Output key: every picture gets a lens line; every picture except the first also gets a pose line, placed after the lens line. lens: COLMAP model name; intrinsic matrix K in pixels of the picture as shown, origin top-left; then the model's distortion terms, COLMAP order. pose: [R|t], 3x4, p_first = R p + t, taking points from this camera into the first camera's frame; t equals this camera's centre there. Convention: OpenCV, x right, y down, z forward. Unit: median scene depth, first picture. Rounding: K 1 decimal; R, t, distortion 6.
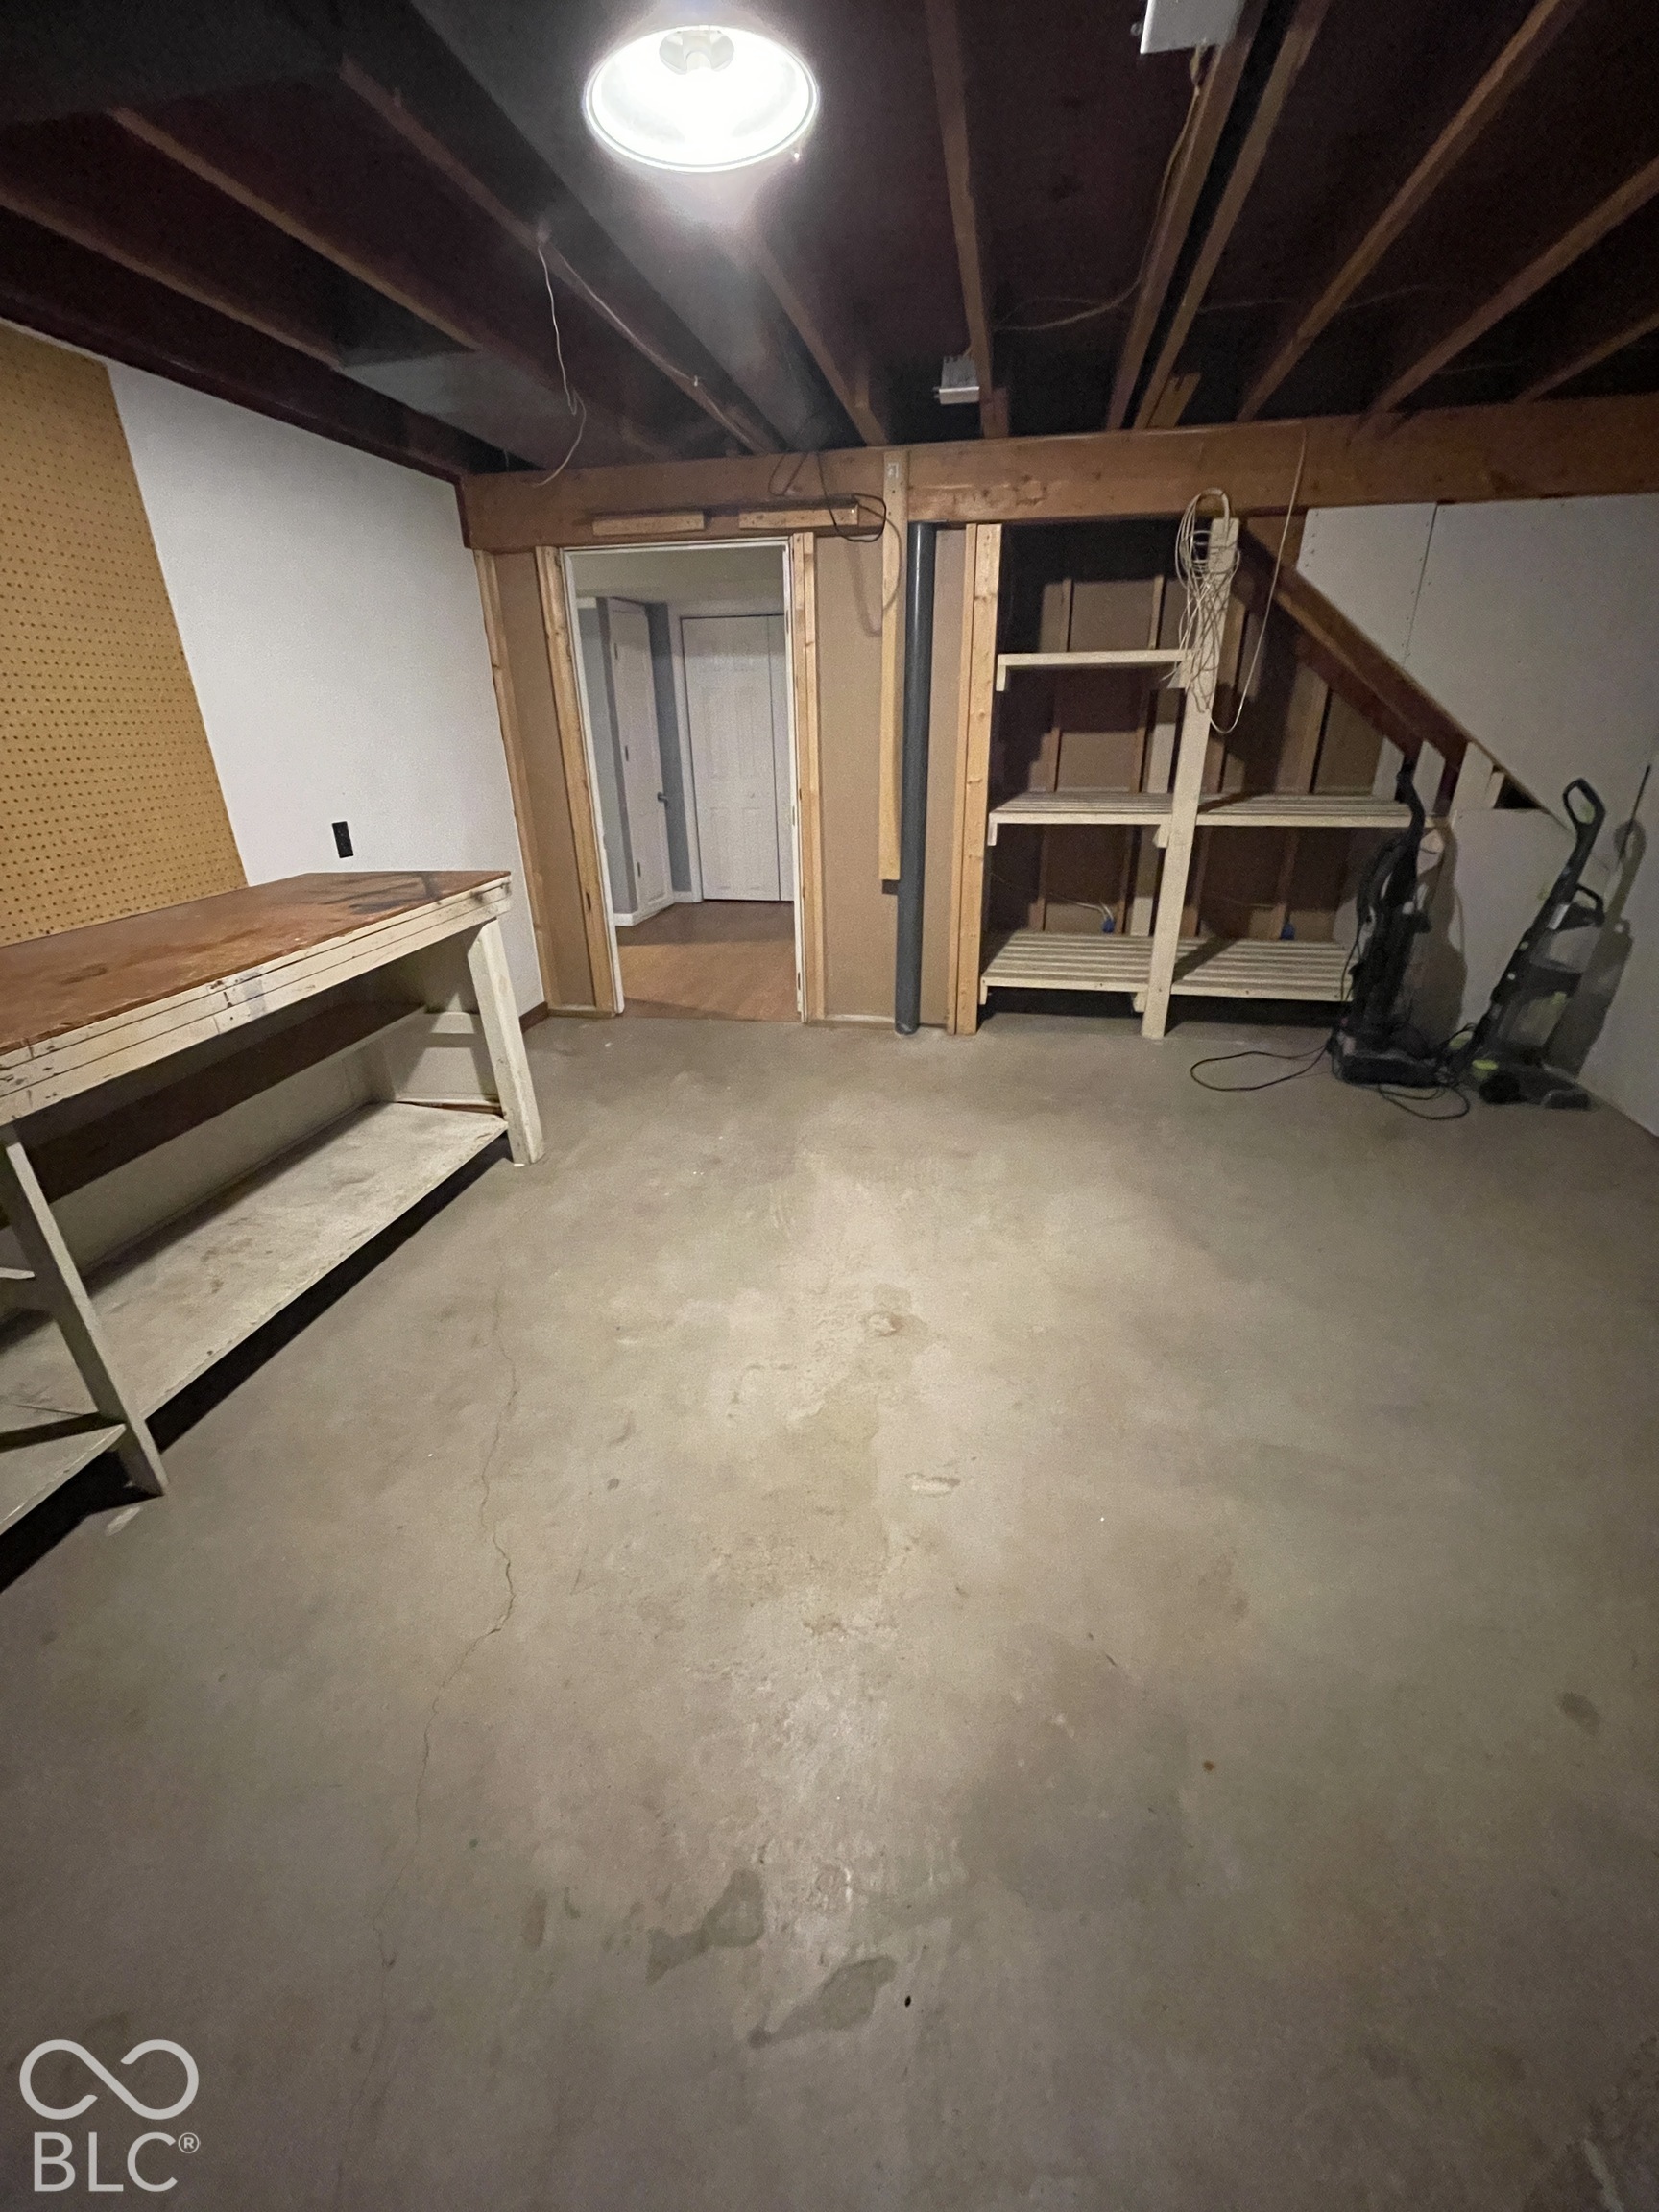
lens RADIAL K [[894.4, 0, 831.7], [0, 894.4, 1111.0], [0, 0, 1]] dist [-0.000188, -0.000915]
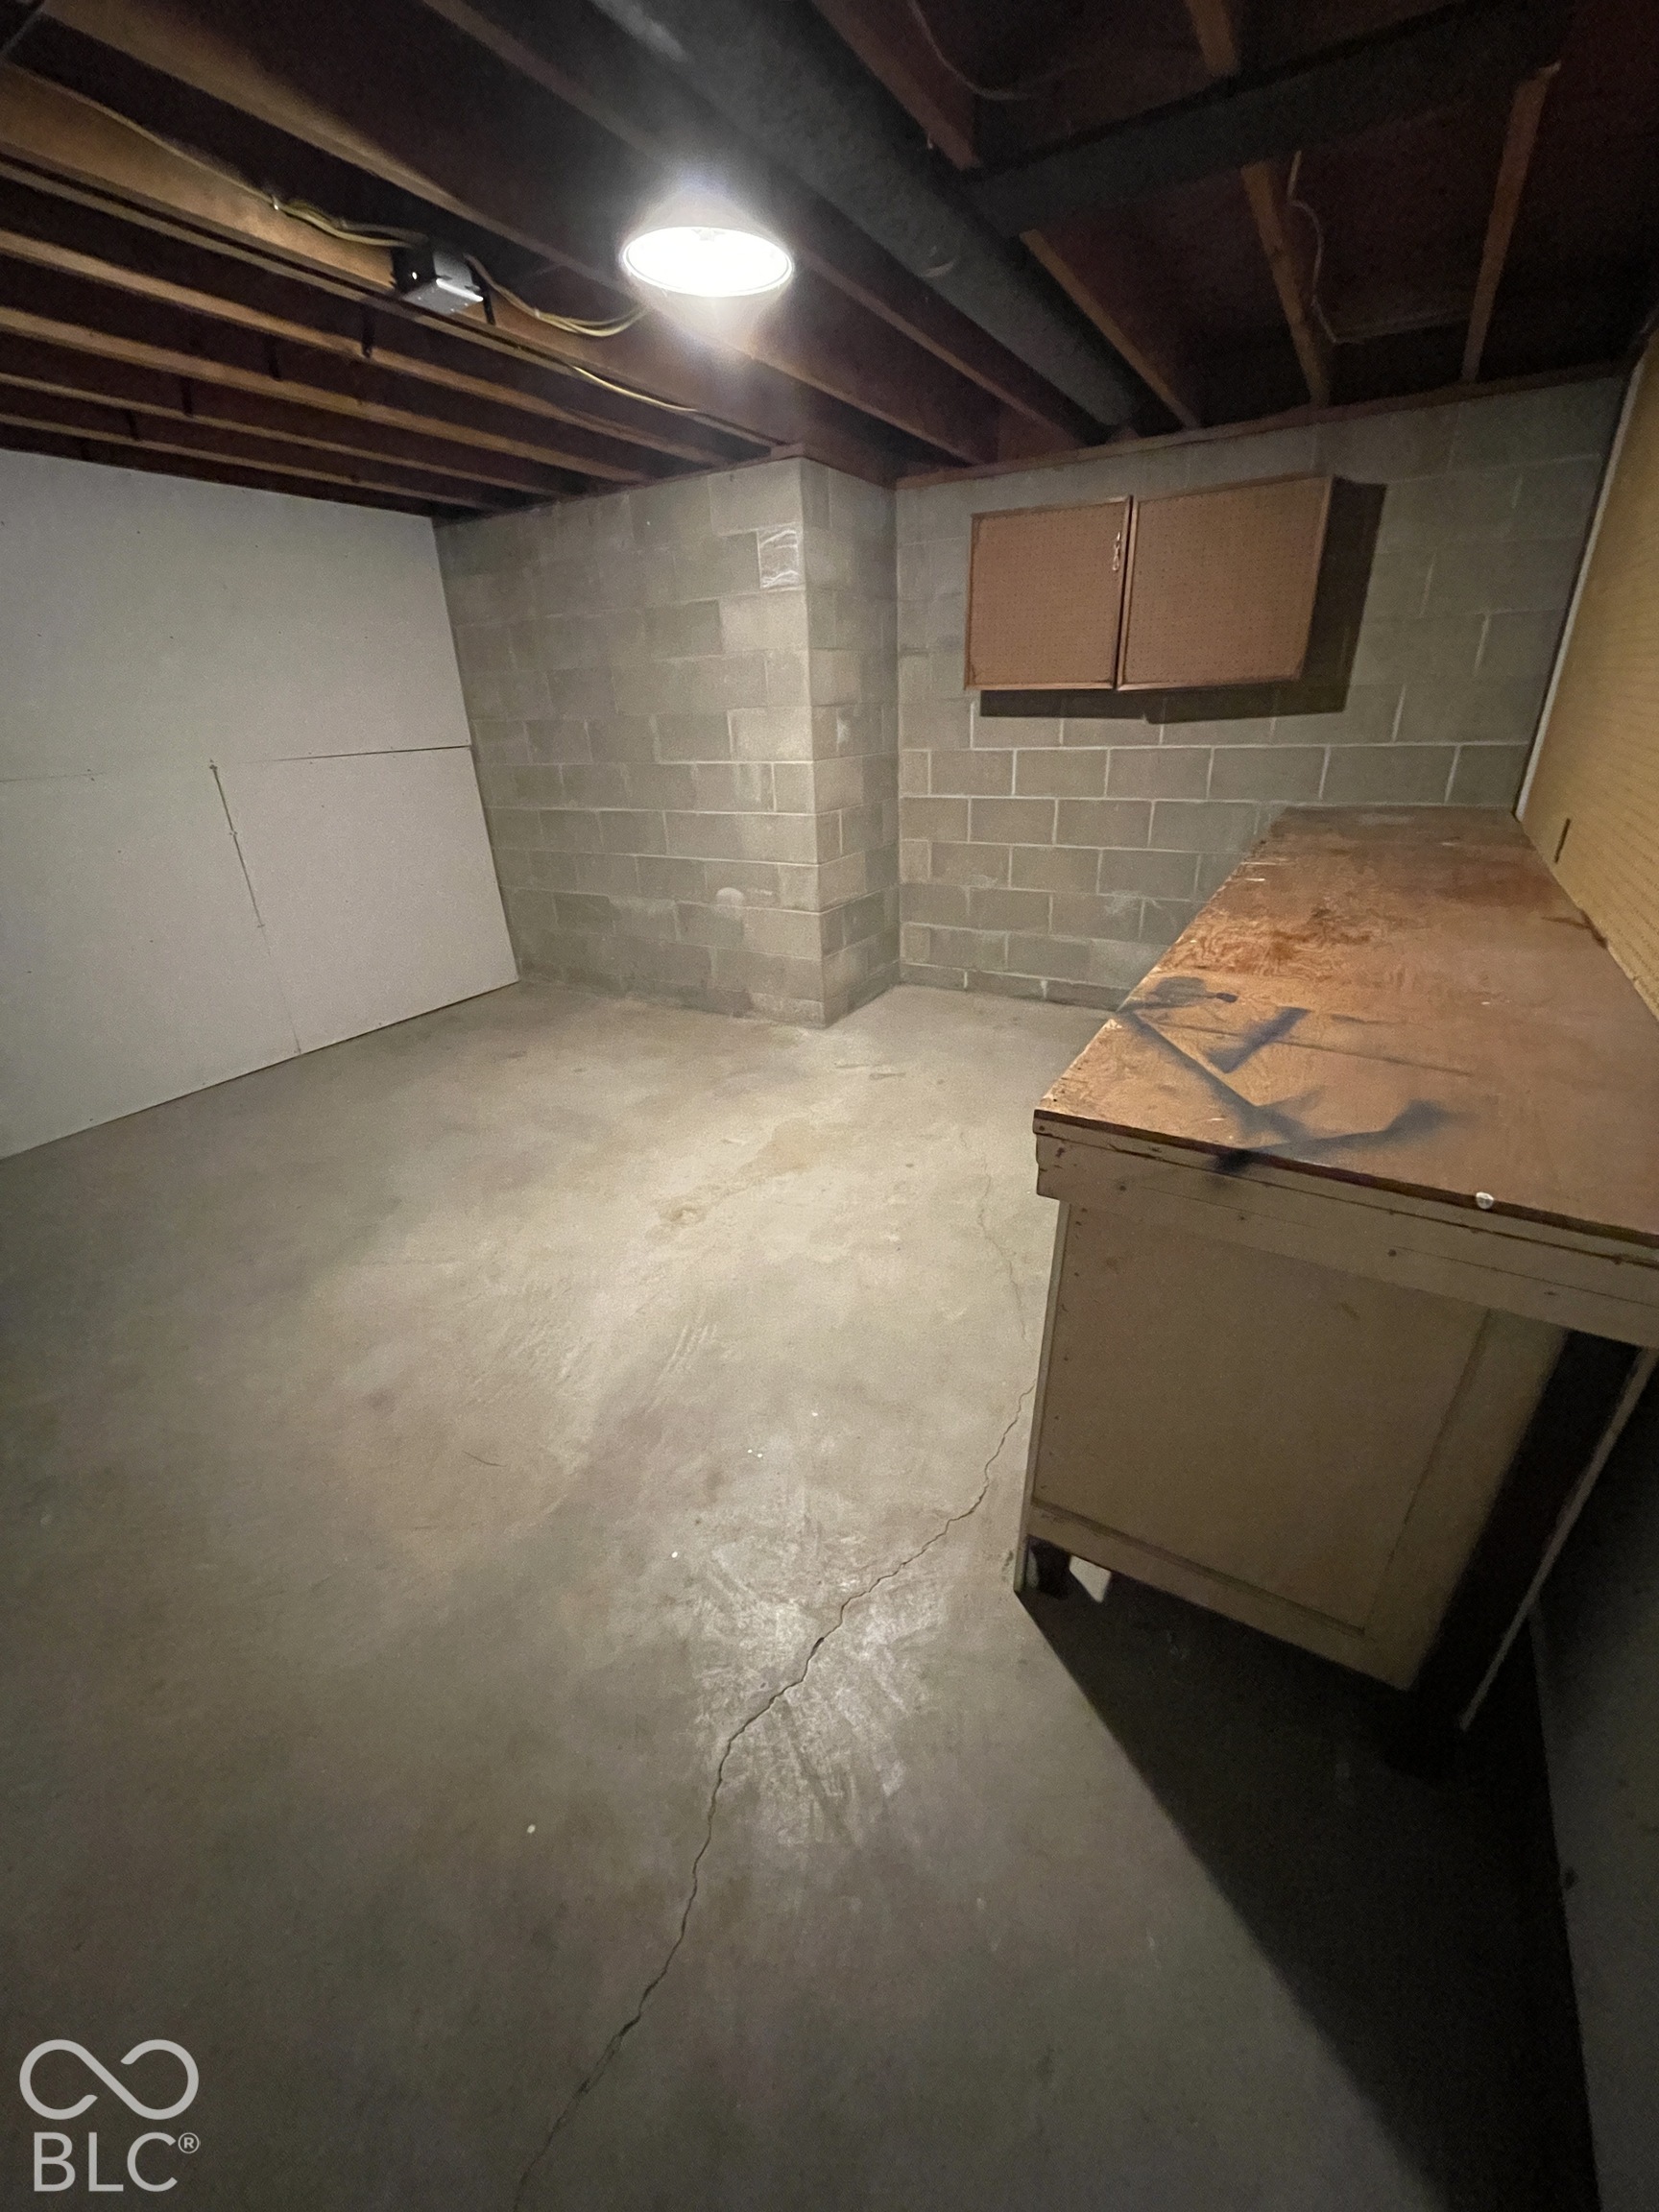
lens RADIAL K [[894.4, 0, 831.7], [0, 894.4, 1111.0], [0, 0, 1]] dist [-0.000188, -0.000915]
pose [[-0.945218, -0.089715, 0.313871, -0.491320], [0.183532, 0.649092, 0.738238, -0.709807], [-0.269962, 0.755401, -0.597068, 1.549467]]
